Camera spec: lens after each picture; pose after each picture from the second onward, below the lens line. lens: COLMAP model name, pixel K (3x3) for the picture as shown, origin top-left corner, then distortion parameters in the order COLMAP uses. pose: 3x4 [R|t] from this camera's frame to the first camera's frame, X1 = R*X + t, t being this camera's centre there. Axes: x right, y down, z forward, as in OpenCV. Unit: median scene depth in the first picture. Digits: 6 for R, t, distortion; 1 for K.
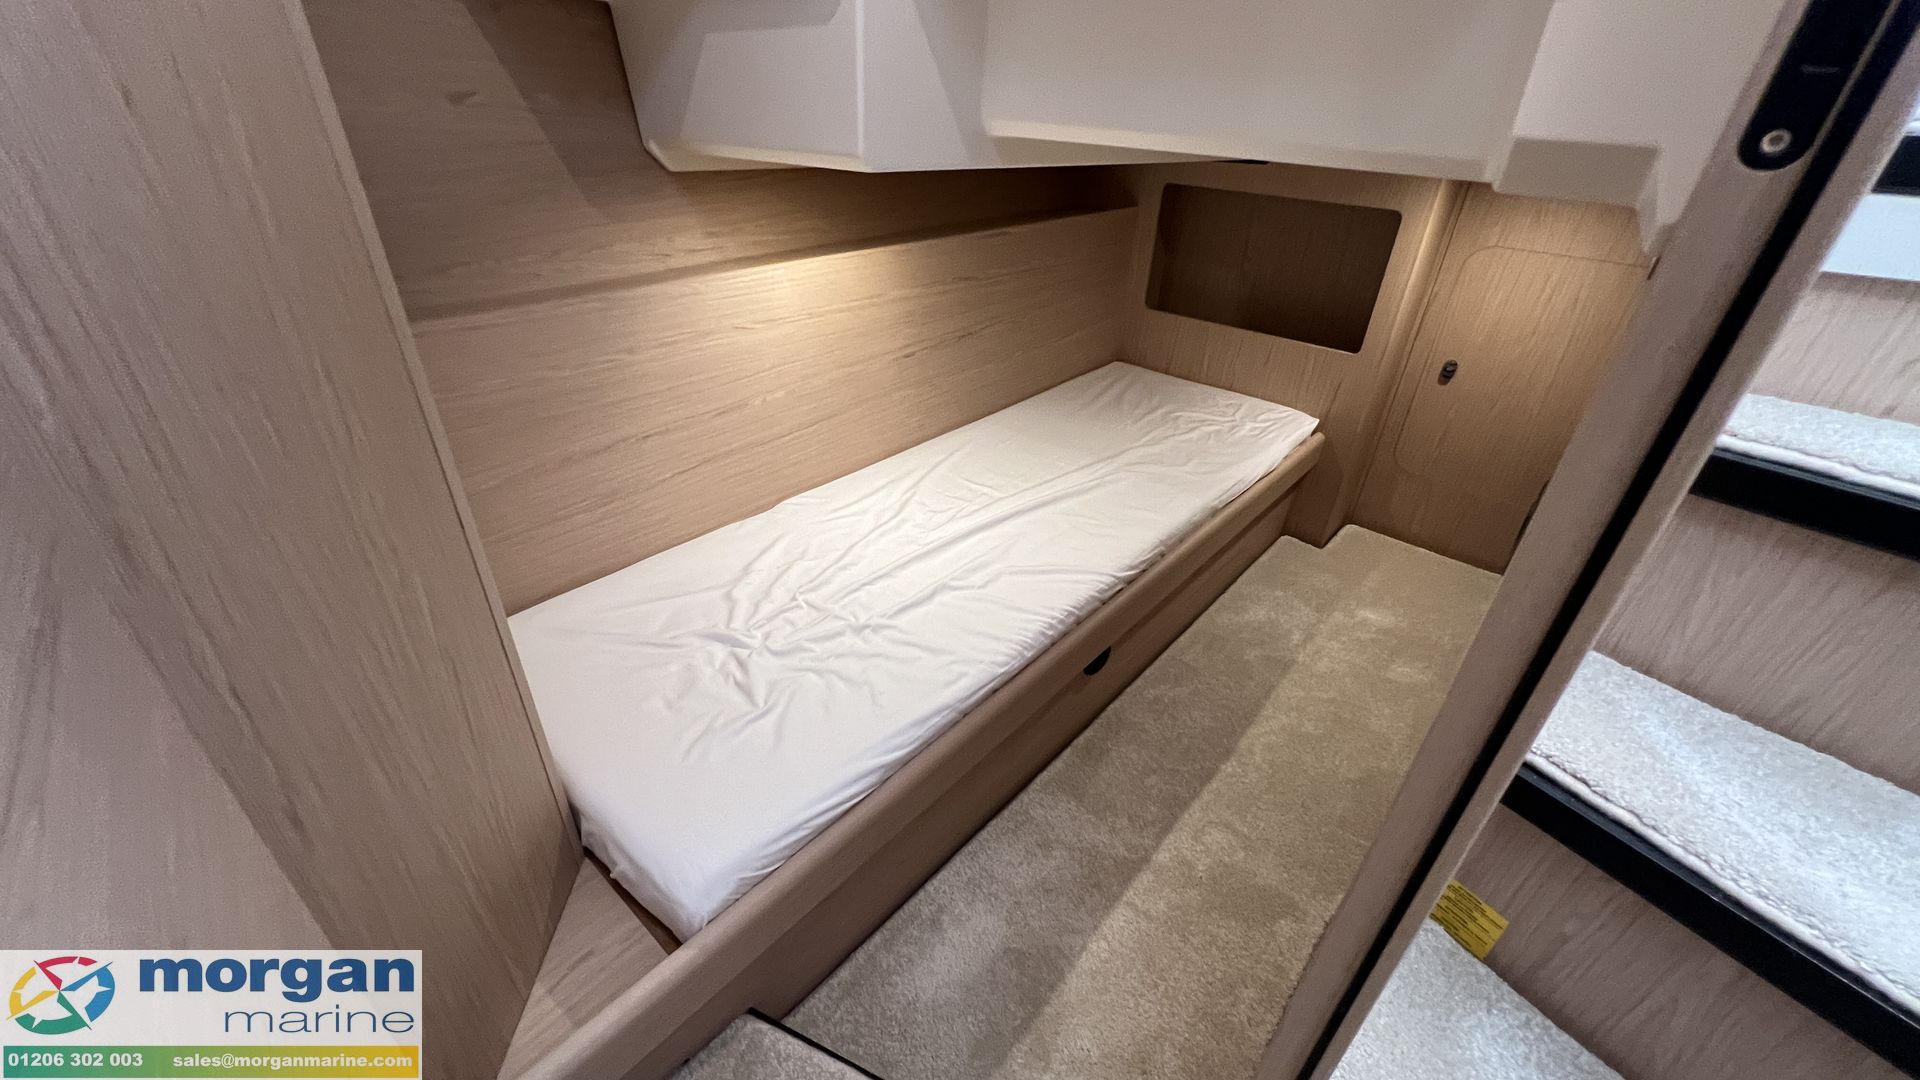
lens RADIAL K [[756.9, 0, 960.0], [0, 756.9, 540.0], [0, 0, 1]] dist [-0.001375, 0.000217]
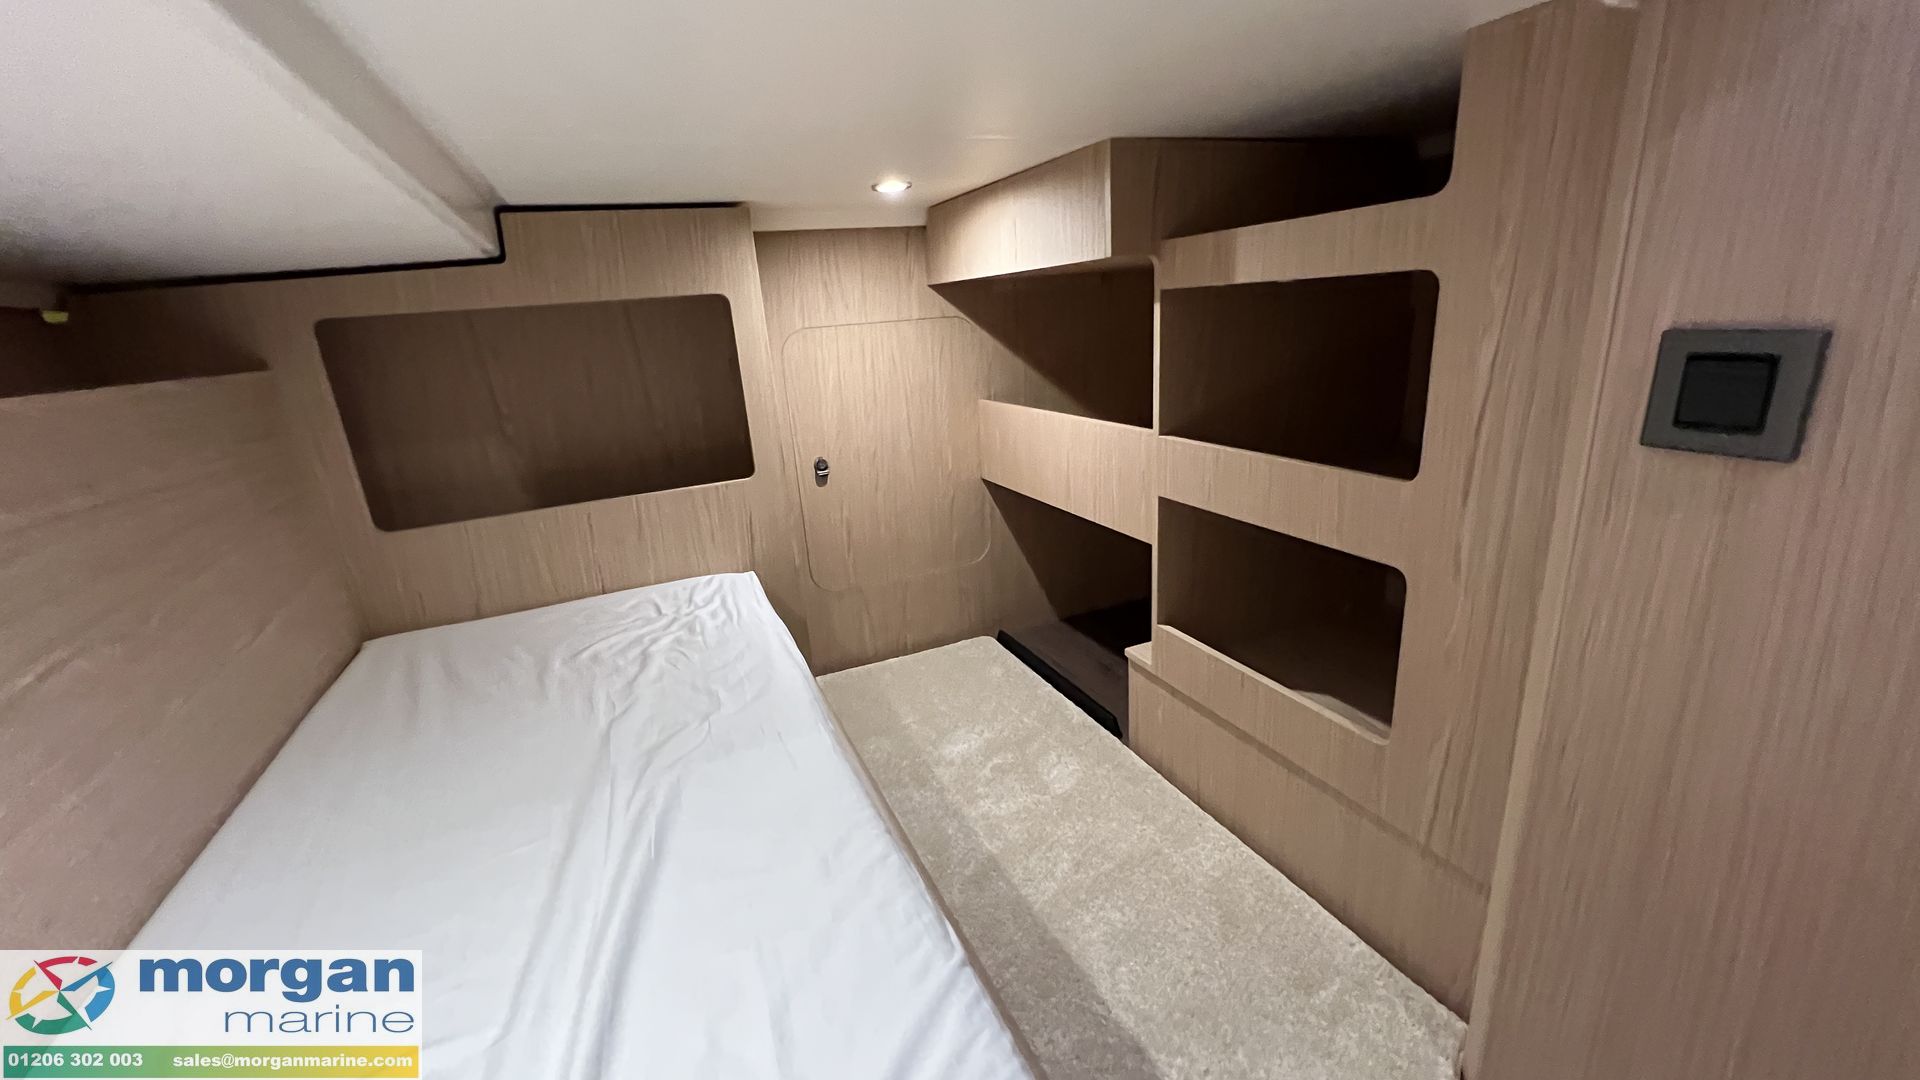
lens RADIAL K [[756.9, 0, 960.0], [0, 756.9, 540.0], [0, 0, 1]] dist [-0.001375, 0.000217]
pose [[0.419197, -0.328953, 0.846205, -0.049405], [0.546073, 0.835966, 0.054456, -0.116130], [-0.725312, 0.439262, 0.530067, 0.458936]]
